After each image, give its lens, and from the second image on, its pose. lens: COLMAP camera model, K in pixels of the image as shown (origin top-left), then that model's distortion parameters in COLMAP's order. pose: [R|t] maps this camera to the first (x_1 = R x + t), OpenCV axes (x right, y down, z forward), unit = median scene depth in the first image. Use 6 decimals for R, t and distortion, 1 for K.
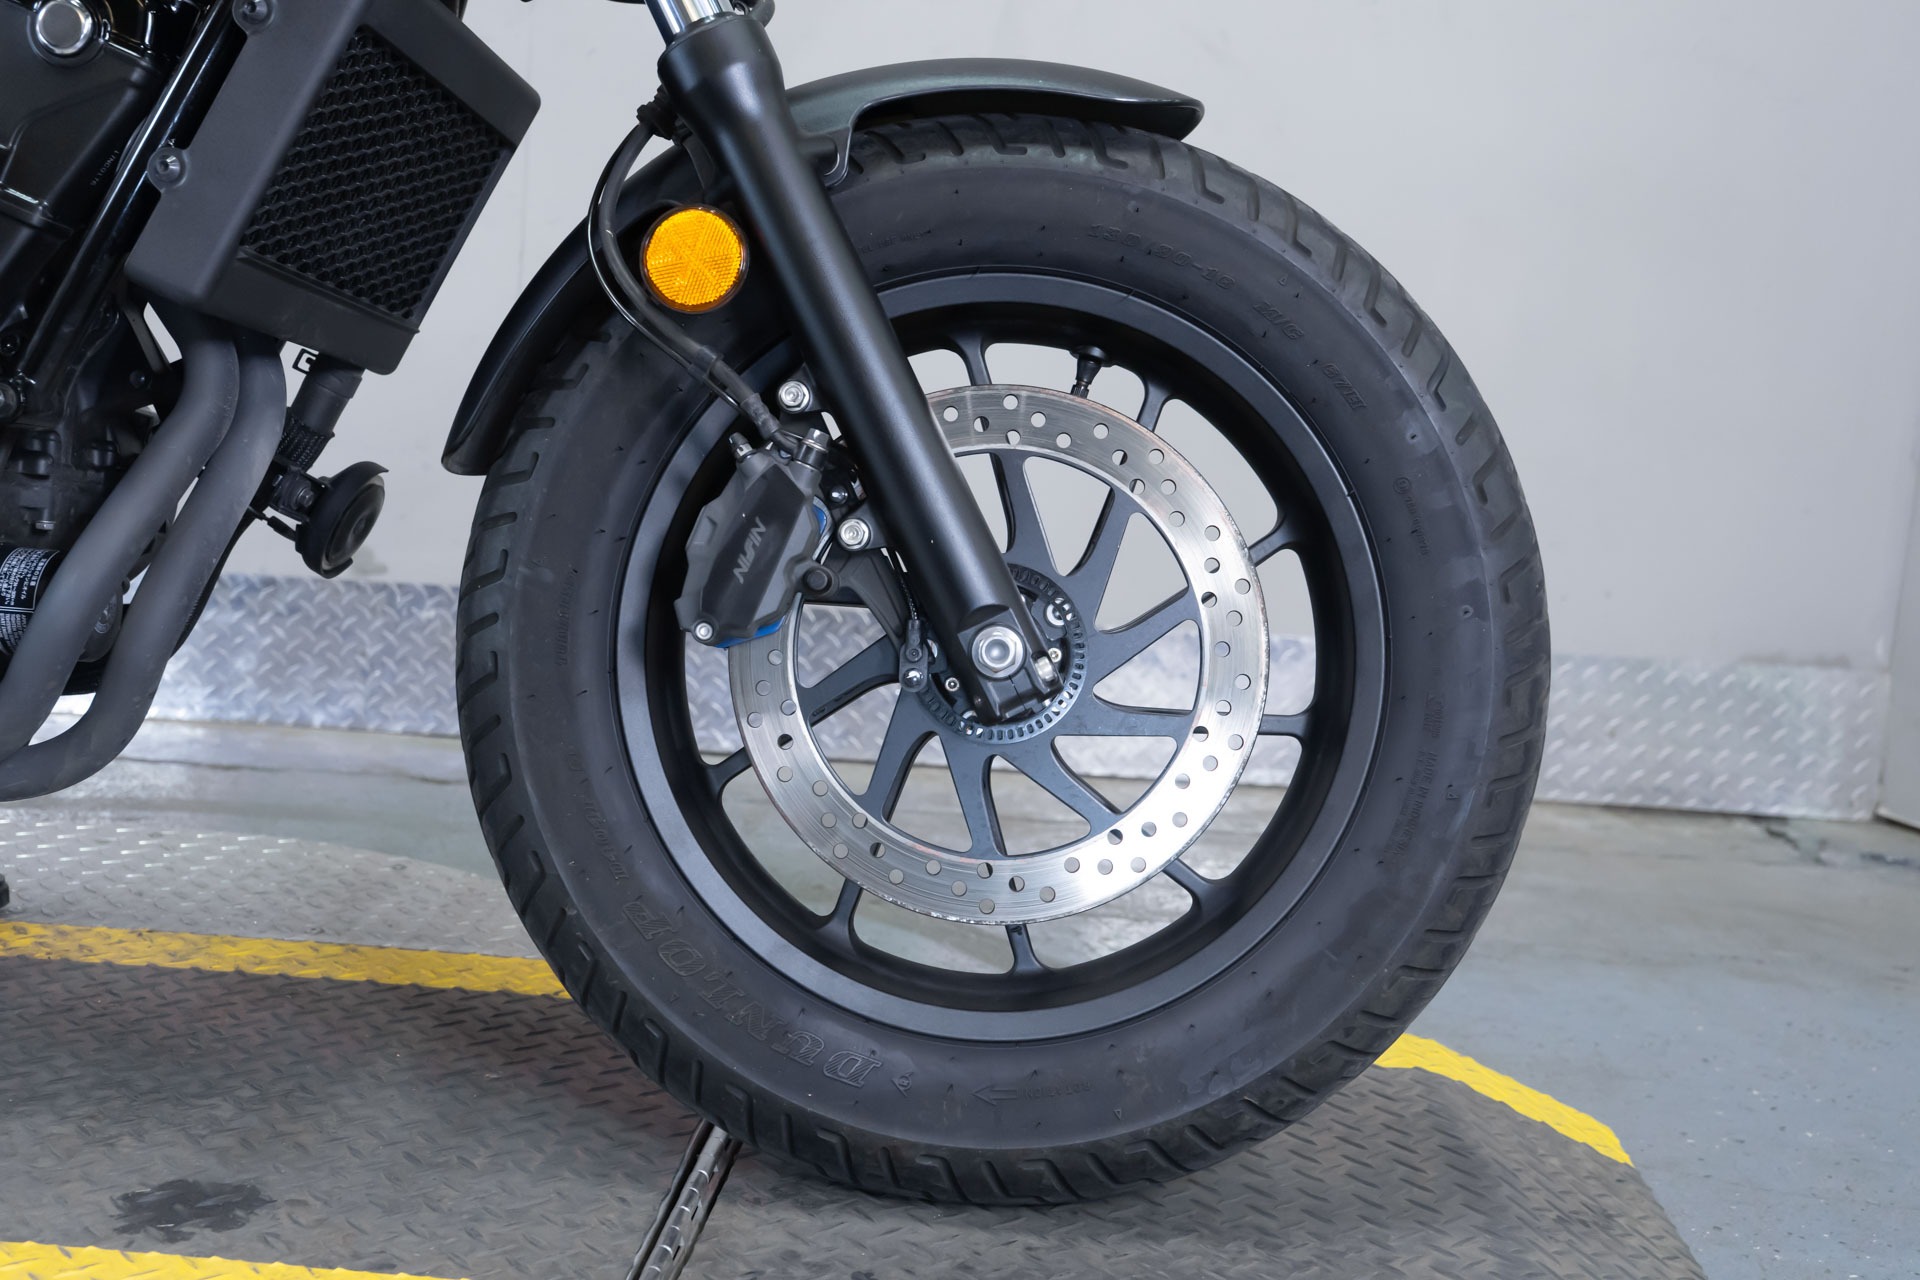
lens RADIAL K [[2105.7, 0, 925.6], [0, 2105.7, 641.5], [0, 0, 1]] dist [-0.000106, -0.010436]
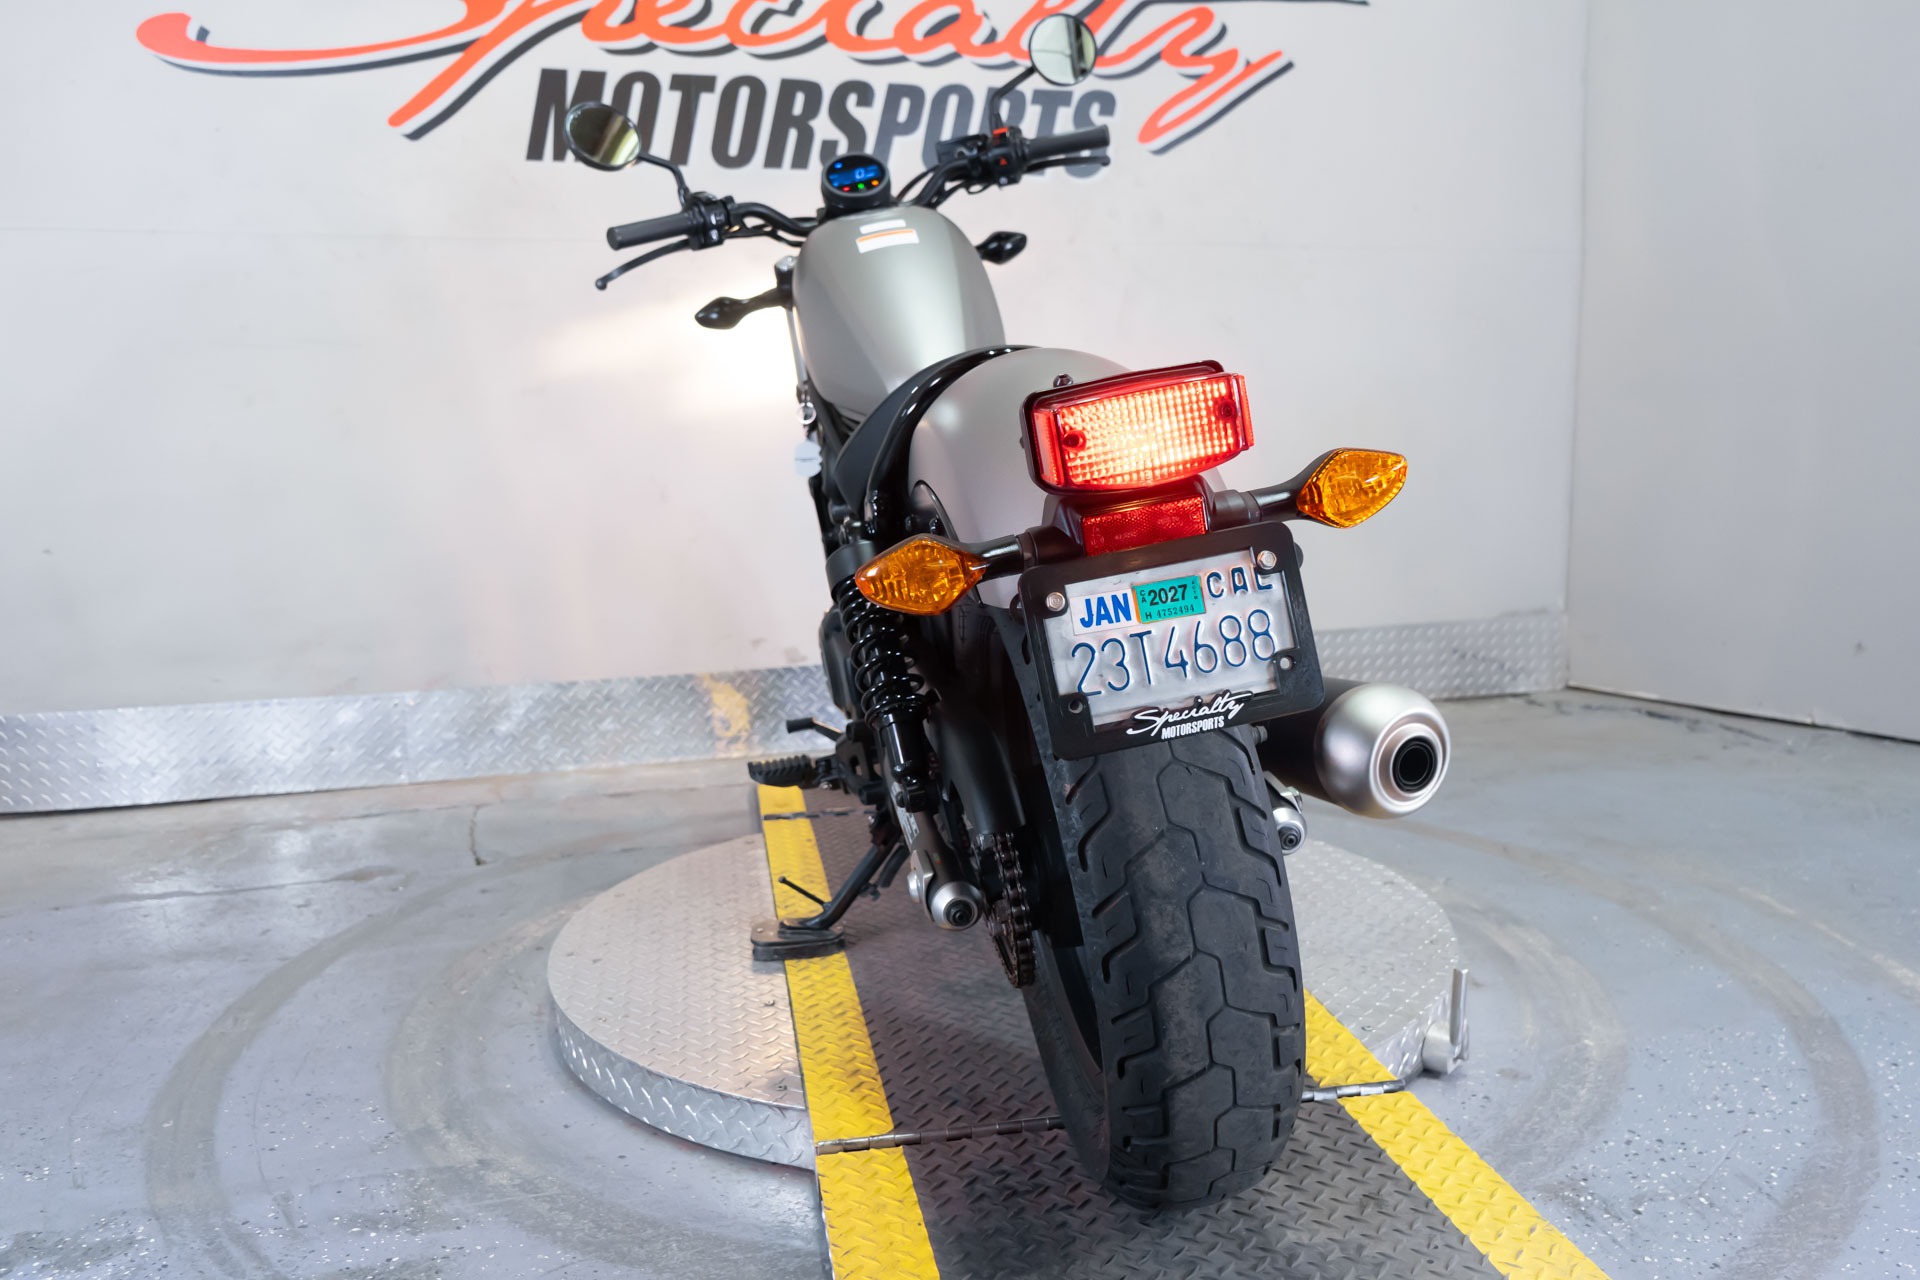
lens RADIAL K [[1539.1, 0, 965.1], [0, 1539.1, 635.4], [0, 0, 1]] dist [-0.002714, 0.004274]
pose [[0.960372, -0.121488, 0.250849, -0.450252], [0.119498, 0.992563, 0.023211, -0.066146], [-0.251804, 0.007685, 0.967748, -0.255462]]
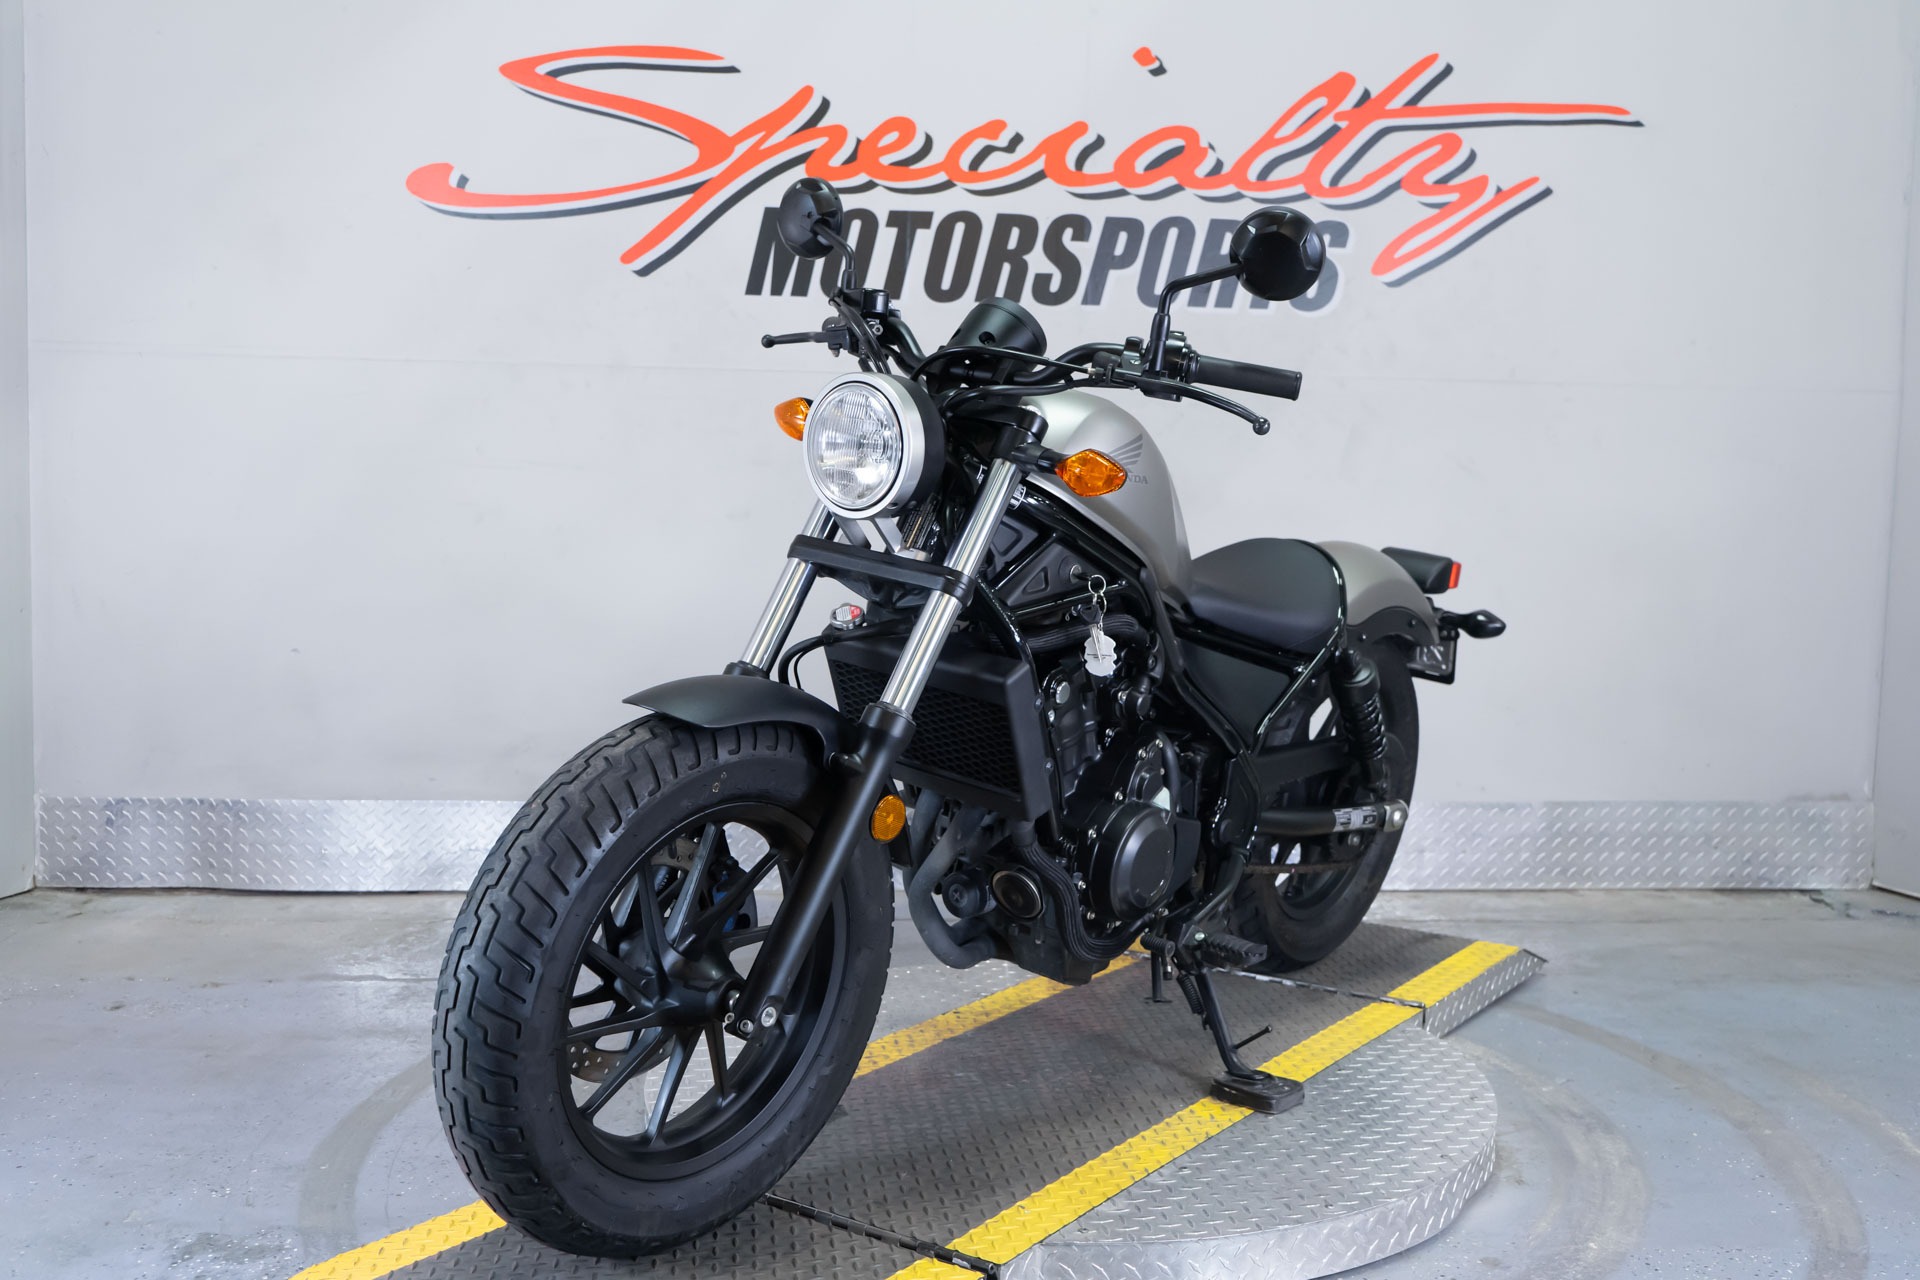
lens RADIAL K [[1881.7, 0, 963.1], [0, 1881.7, 639.3], [0, 0, 1]] dist [-0.004894, 0.026182]
pose [[0.997341, -0.056405, 0.046153, -0.346469], [0.058646, 0.997089, -0.048724, -0.086227], [-0.043270, 0.051301, 0.997745, -0.507376]]
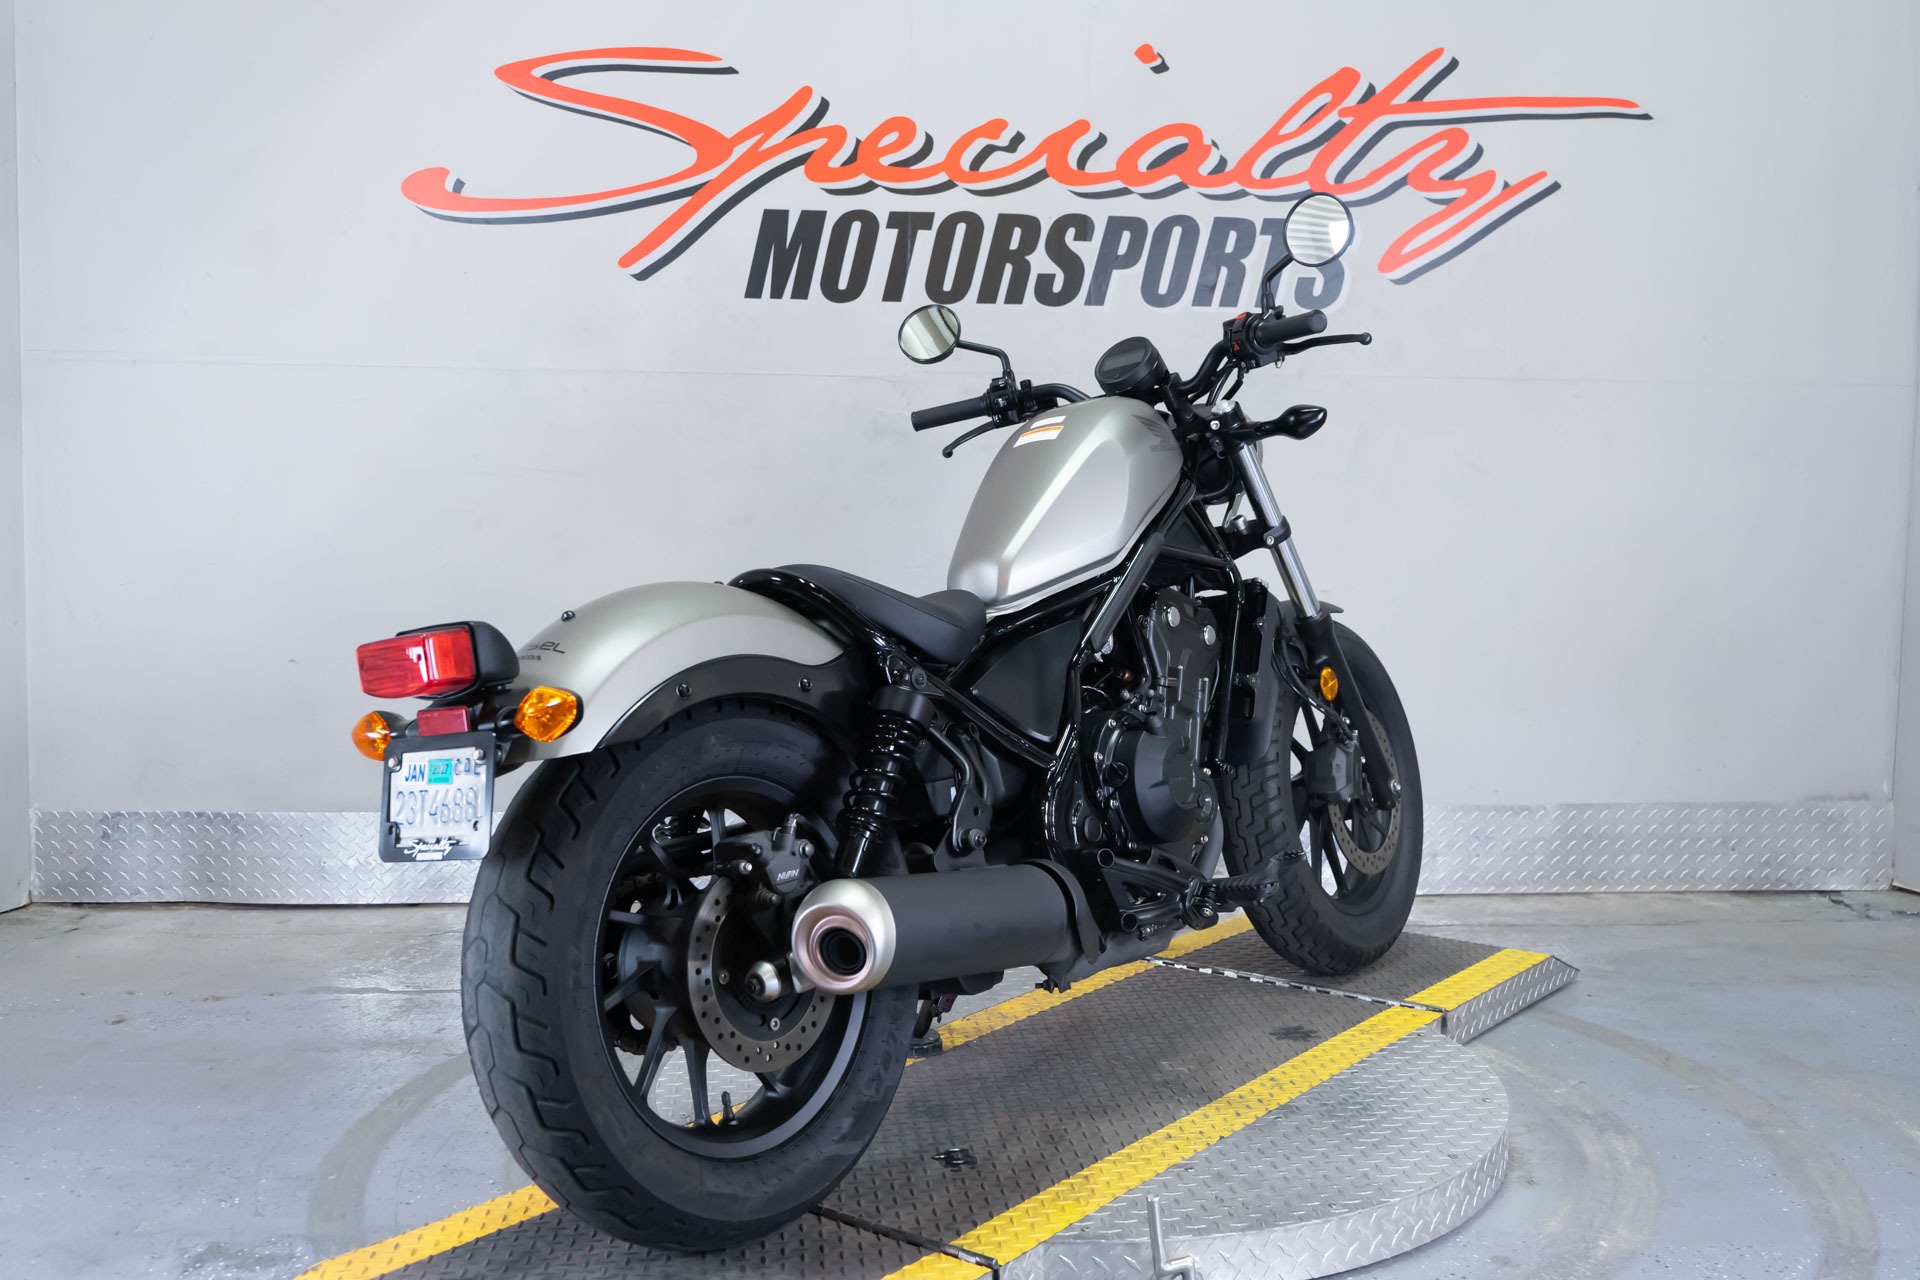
lens RADIAL K [[1935.3, 0, 963.2], [0, 1935.3, 638.3], [0, 0, 1]] dist [0.008885, -0.000626]
pose [[0.996945, -0.064482, 0.044077, -0.347913], [0.066795, 0.996348, -0.053186, -0.082982], [-0.040486, 0.055968, 0.997611, -0.533244]]
